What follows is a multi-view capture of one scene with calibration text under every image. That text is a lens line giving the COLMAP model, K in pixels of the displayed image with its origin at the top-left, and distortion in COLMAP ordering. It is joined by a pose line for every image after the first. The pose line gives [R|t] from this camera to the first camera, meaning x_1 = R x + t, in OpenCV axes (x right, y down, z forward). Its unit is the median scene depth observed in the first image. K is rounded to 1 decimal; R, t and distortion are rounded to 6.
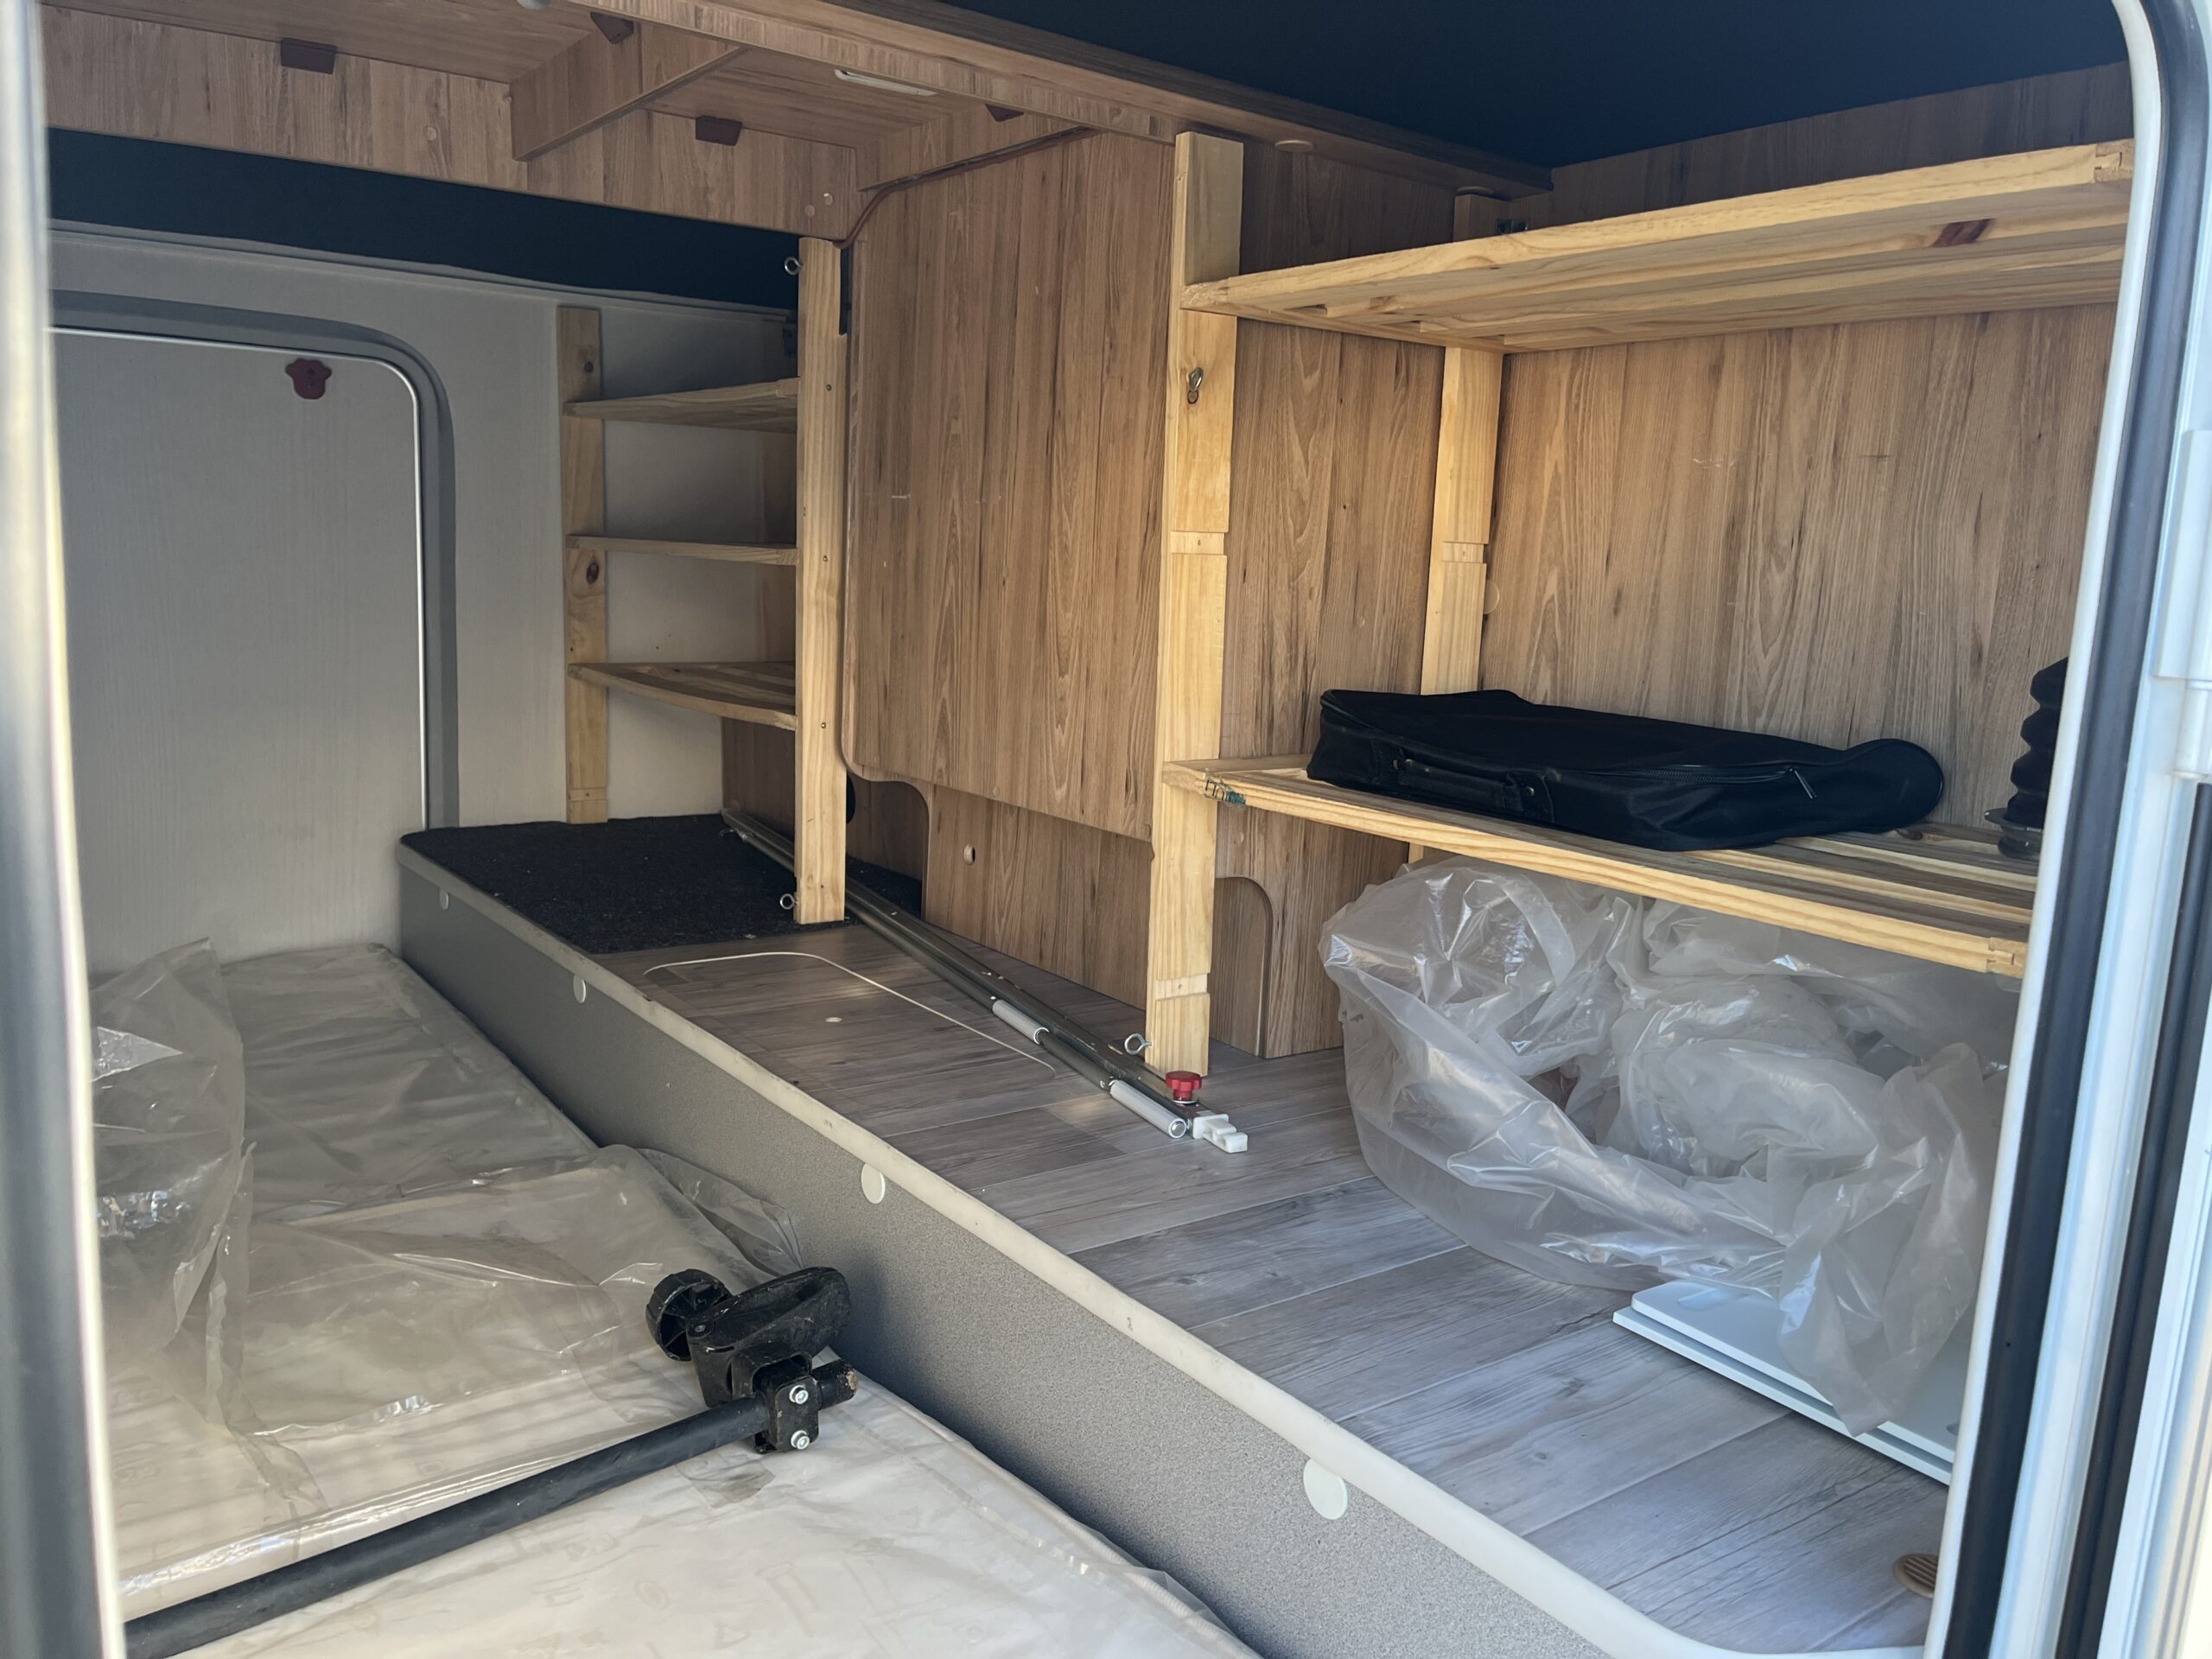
lens RADIAL K [[1650.4, 0, 1106.0], [0, 1650.4, 829.5], [0, 0, 1]] dist [0.073832, -0.102799]
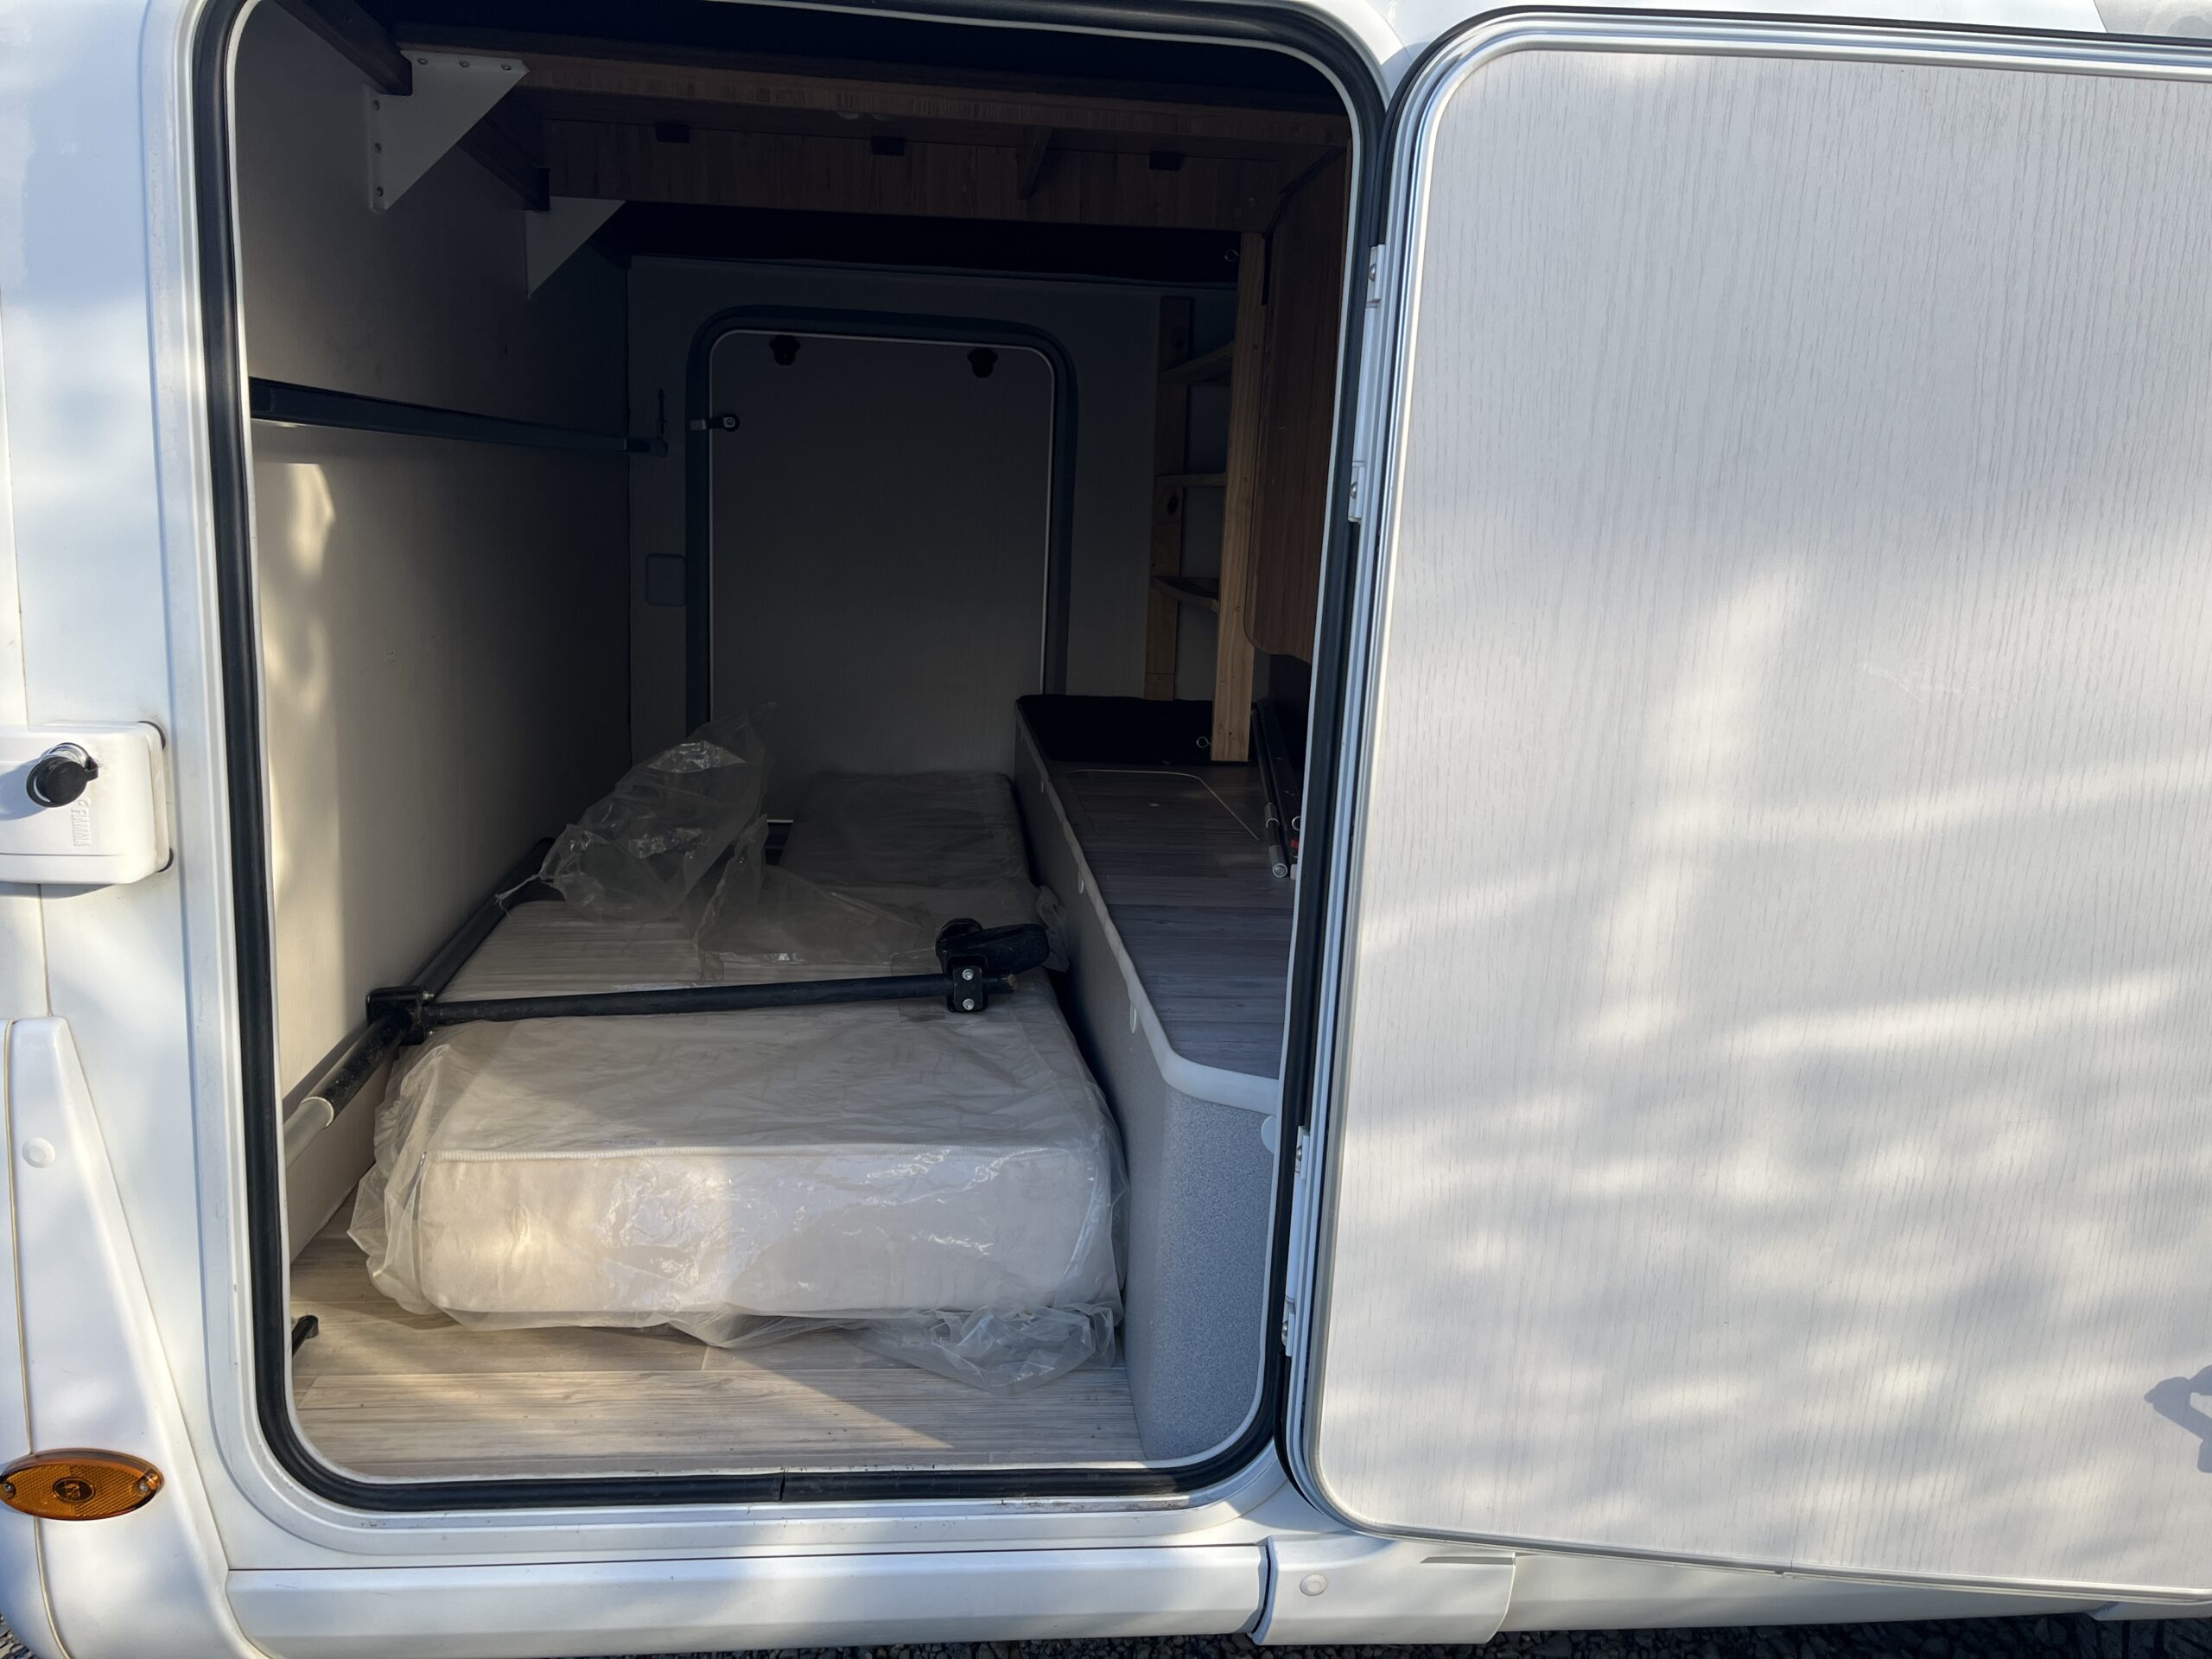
lens RADIAL K [[1650.4, 0, 1106.0], [0, 1650.4, 829.5], [0, 0, 1]] dist [0.073832, -0.102799]
pose [[0.866088, 0.093852, -0.491002, 0.465593], [-0.088893, 0.995478, 0.033480, 0.089537], [0.491924, 0.014651, 0.870515, -0.215001]]
